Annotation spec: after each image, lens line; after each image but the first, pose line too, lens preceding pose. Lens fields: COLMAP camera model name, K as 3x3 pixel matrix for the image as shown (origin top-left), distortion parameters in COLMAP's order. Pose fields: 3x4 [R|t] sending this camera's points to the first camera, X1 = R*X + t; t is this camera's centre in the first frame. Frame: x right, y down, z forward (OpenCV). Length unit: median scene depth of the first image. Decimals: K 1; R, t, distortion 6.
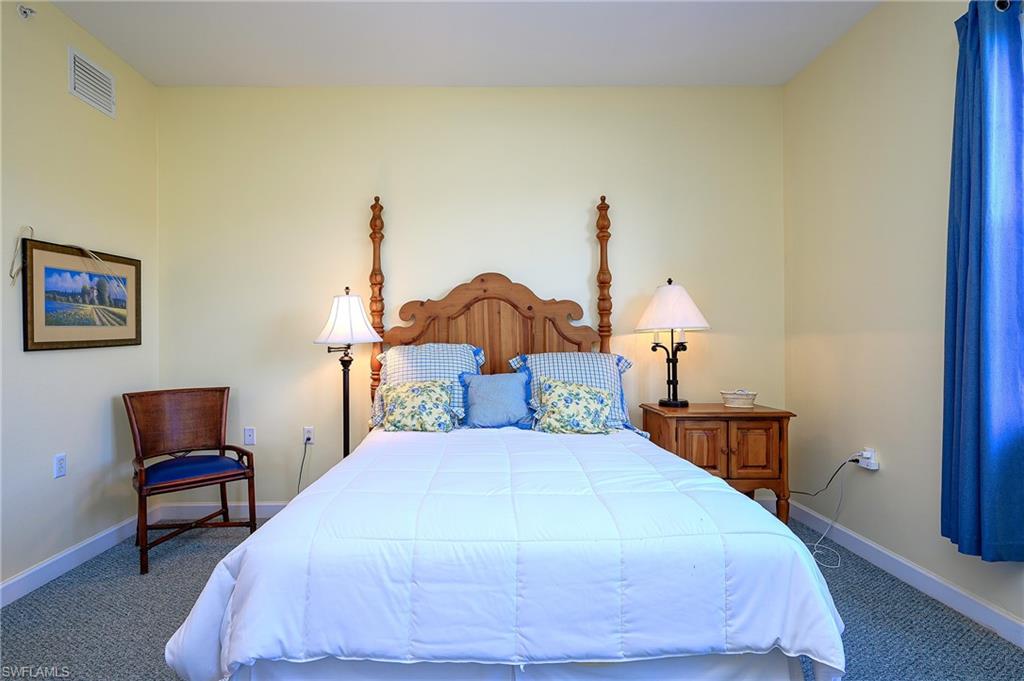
lens RADIAL K [[505.5, 0, 507.1], [0, 505.5, 338.9], [0, 0, 1]] dist [-0.000254, 0.000136]
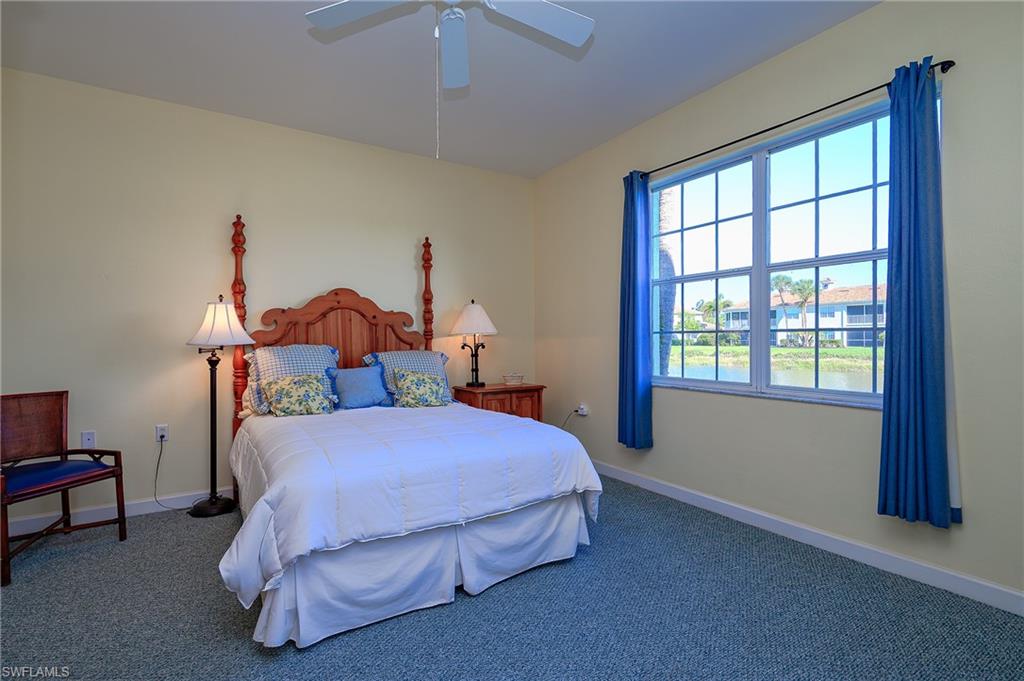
lens RADIAL K [[457.2, 0, 512.0], [0, 457.2, 340.5], [0, 0, 1]] dist [0.000835, 0.000178]
pose [[0.853815, -0.001090, 0.520576, -0.282743], [0.001325, 0.999999, -0.000079, -0.000253], [-0.520576, 0.000757, 0.853815, -0.199837]]
